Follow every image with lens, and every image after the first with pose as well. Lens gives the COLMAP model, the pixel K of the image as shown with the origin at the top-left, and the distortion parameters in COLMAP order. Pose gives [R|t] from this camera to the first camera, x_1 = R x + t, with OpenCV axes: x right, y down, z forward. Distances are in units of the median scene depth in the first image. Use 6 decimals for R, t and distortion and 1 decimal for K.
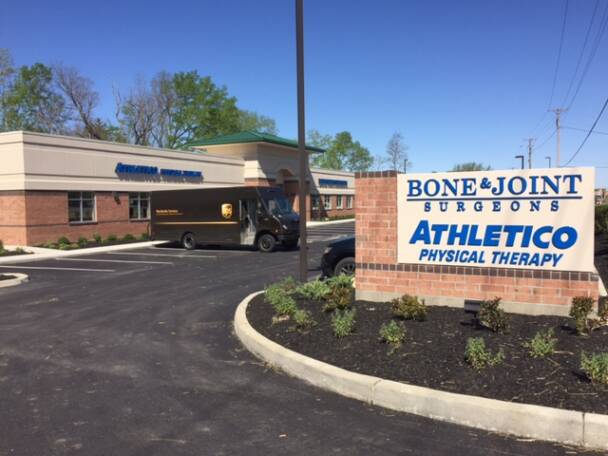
lens RADIAL K [[505.4, 0, 305.0], [0, 505.4, 230.4], [0, 0, 1]] dist [0.056849, 0.003096]
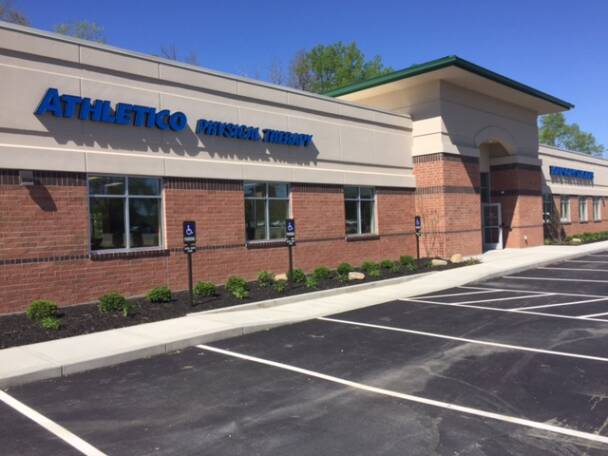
lens RADIAL K [[505.4, 0, 299.1], [0, 505.4, 224.4], [0, 0, 1]] dist [0.056849, 0.003096]
pose [[0.947446, -0.020202, -0.319278, -0.068797], [0.004413, 0.998735, -0.050098, -0.016887], [0.319886, 0.046056, 0.946336, 0.514256]]
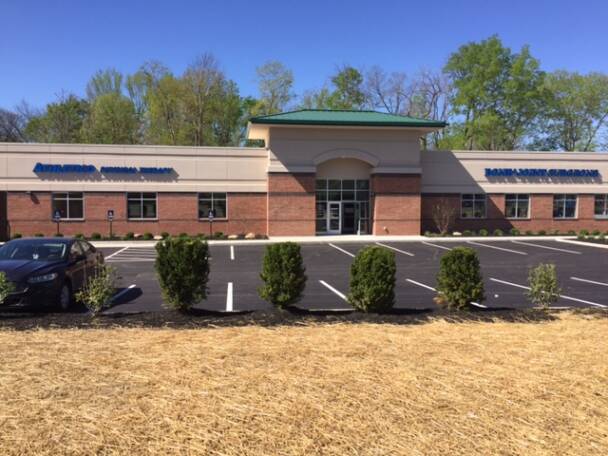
lens RADIAL K [[505.4, 0, 306.3], [0, 505.4, 221.7], [0, 0, 1]] dist [0.056849, 0.003096]
pose [[0.571915, 0.055778, -0.818414, 0.544828], [-0.059612, 0.997874, 0.026351, -0.052637], [0.818144, 0.033717, 0.574024, 0.601705]]
